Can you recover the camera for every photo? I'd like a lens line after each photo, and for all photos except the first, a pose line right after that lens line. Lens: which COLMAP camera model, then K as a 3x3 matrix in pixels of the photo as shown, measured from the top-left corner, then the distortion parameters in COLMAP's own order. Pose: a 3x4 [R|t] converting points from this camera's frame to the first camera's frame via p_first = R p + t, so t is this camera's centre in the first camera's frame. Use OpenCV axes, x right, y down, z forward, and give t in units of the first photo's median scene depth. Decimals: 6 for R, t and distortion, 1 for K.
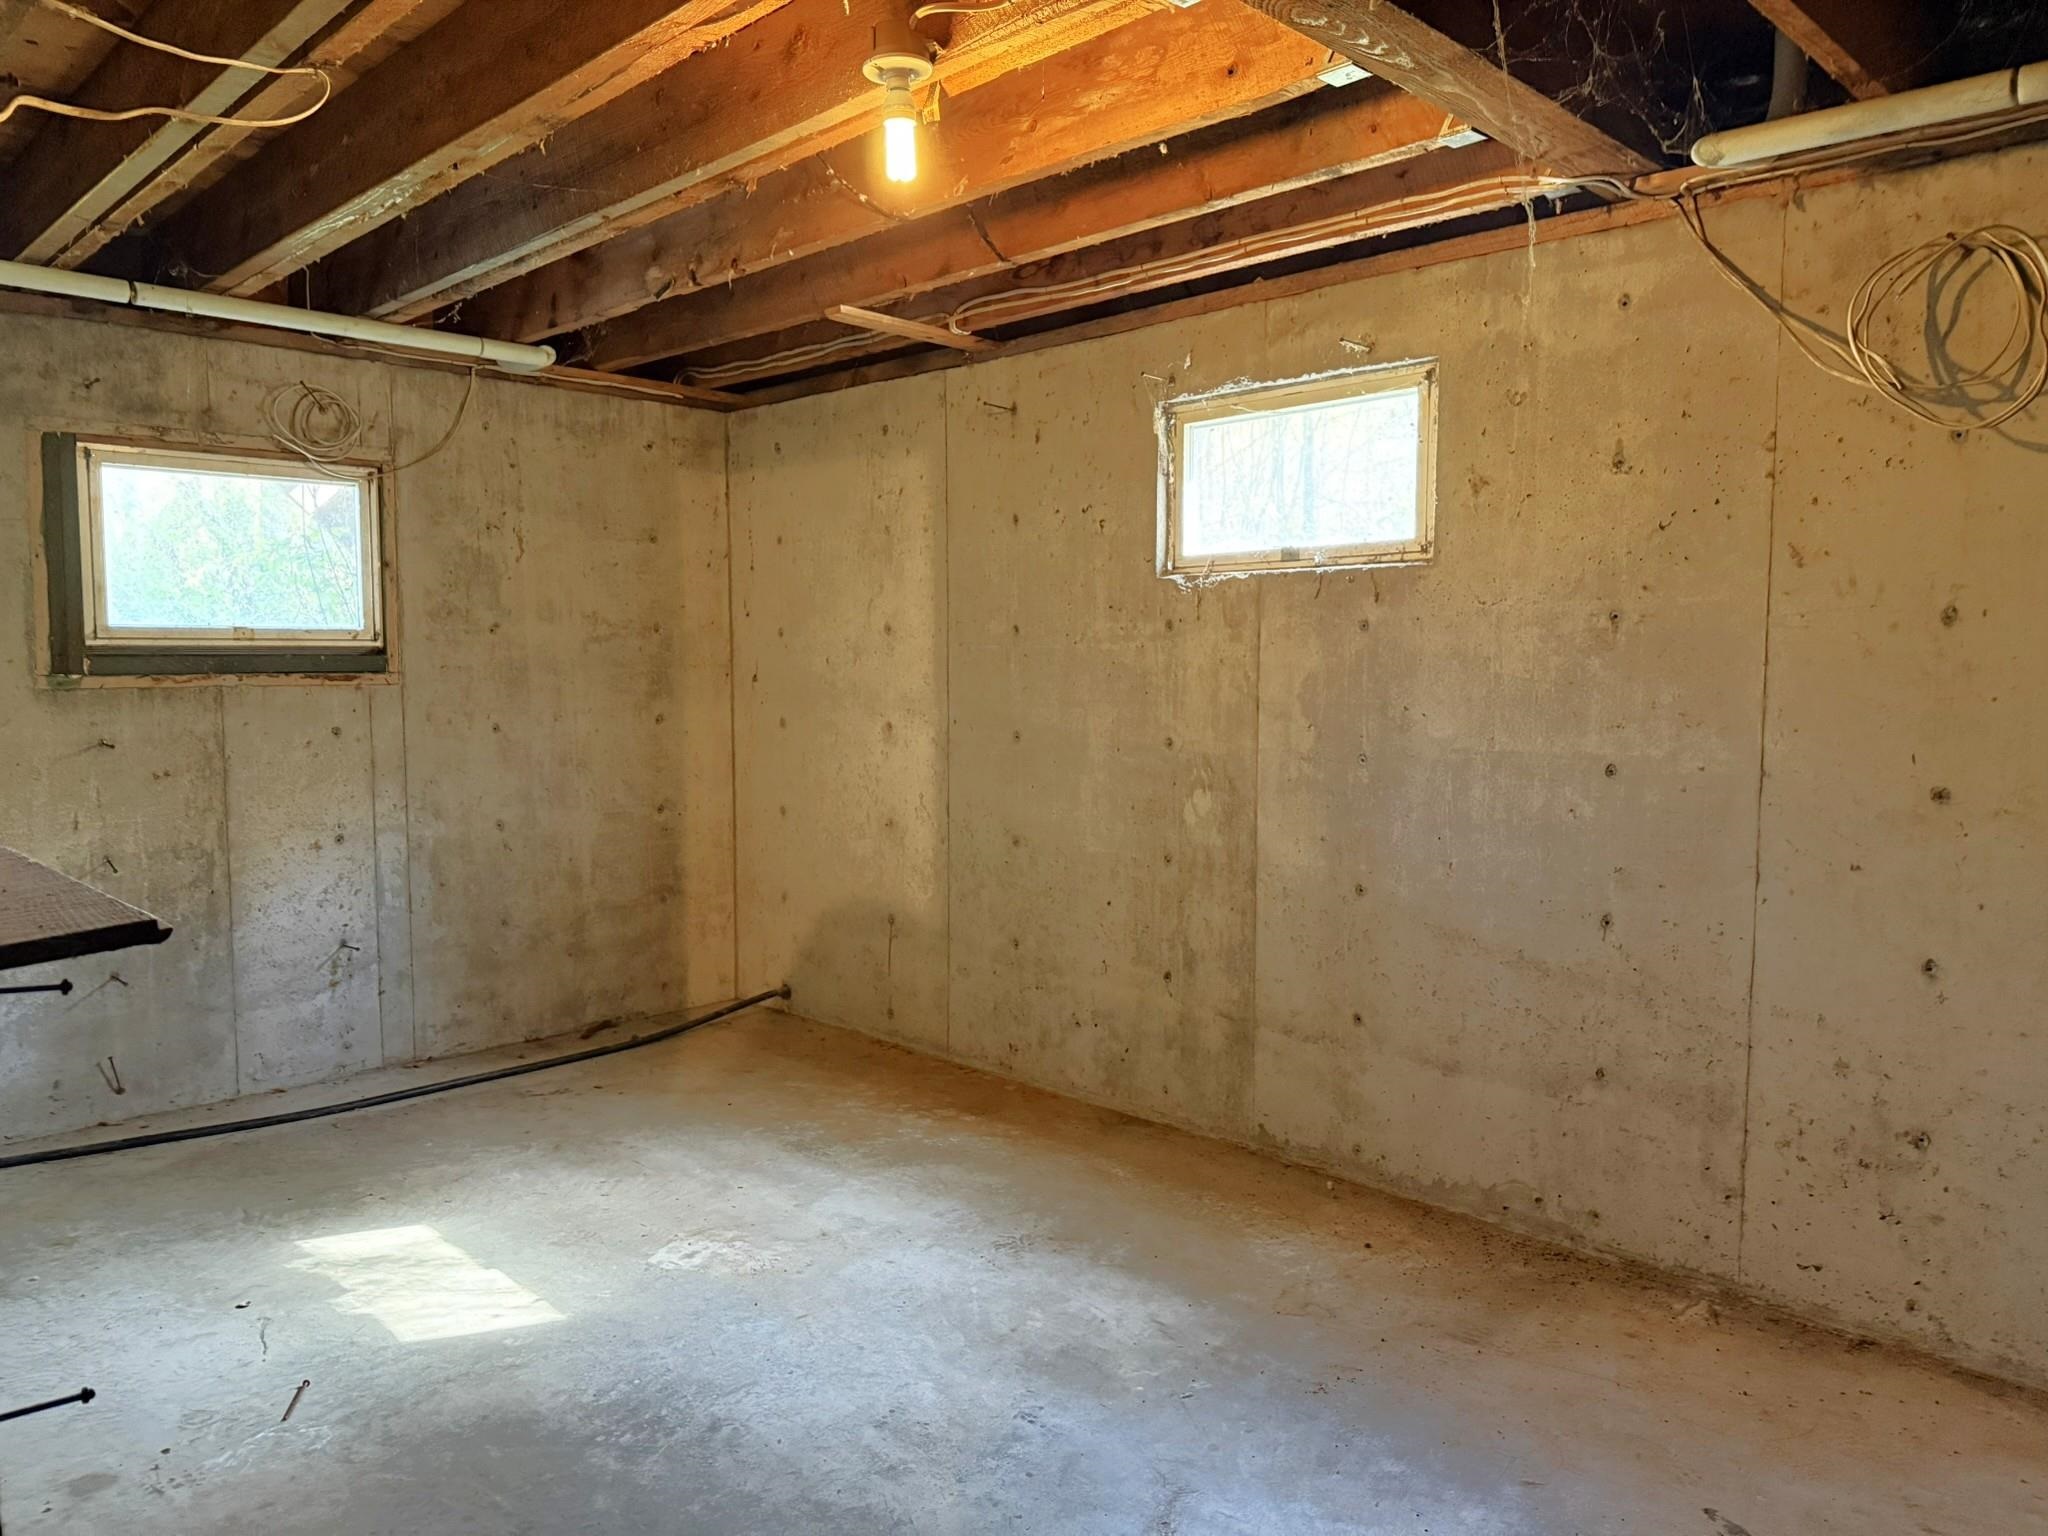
lens RADIAL K [[1422.7, 0, 1023.8], [0, 1422.7, 749.6], [0, 0, 1]] dist [0.127743, -0.172405]
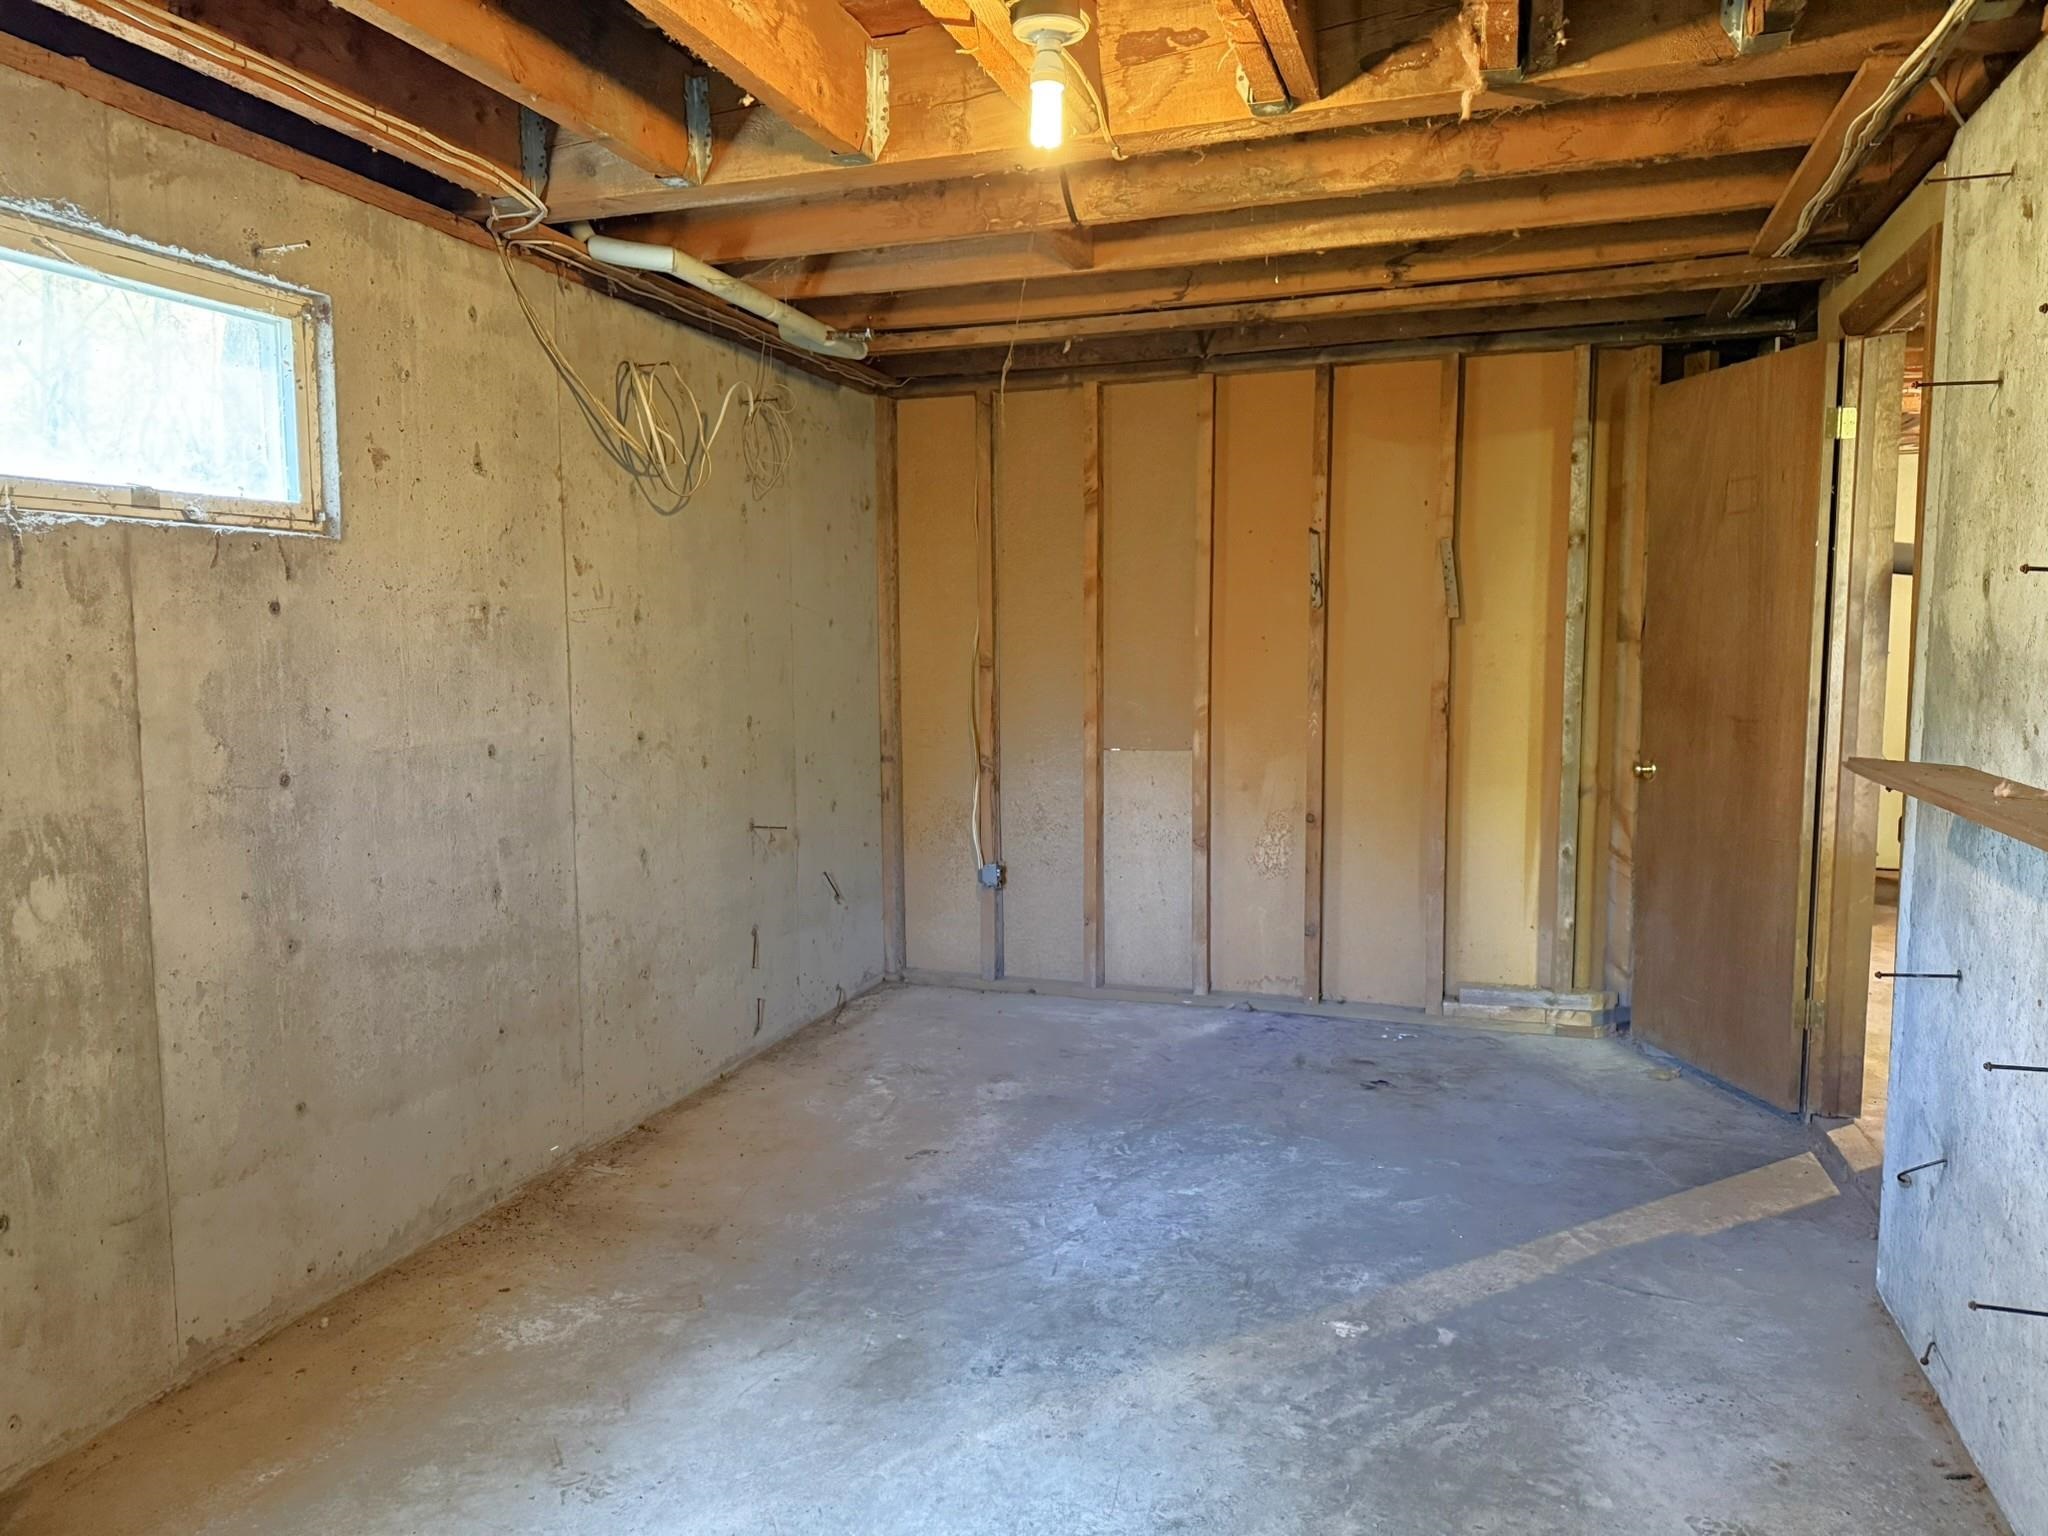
lens RADIAL K [[1443.7, 0, 979.5], [0, 1443.7, 768.0], [0, 0, 1]] dist [0.005660, -0.000687]
pose [[-0.426710, -0.077571, 0.901056, -0.644984], [0.071406, 0.990315, 0.119071, -0.067394], [-0.901565, 0.115149, -0.417038, 1.003727]]
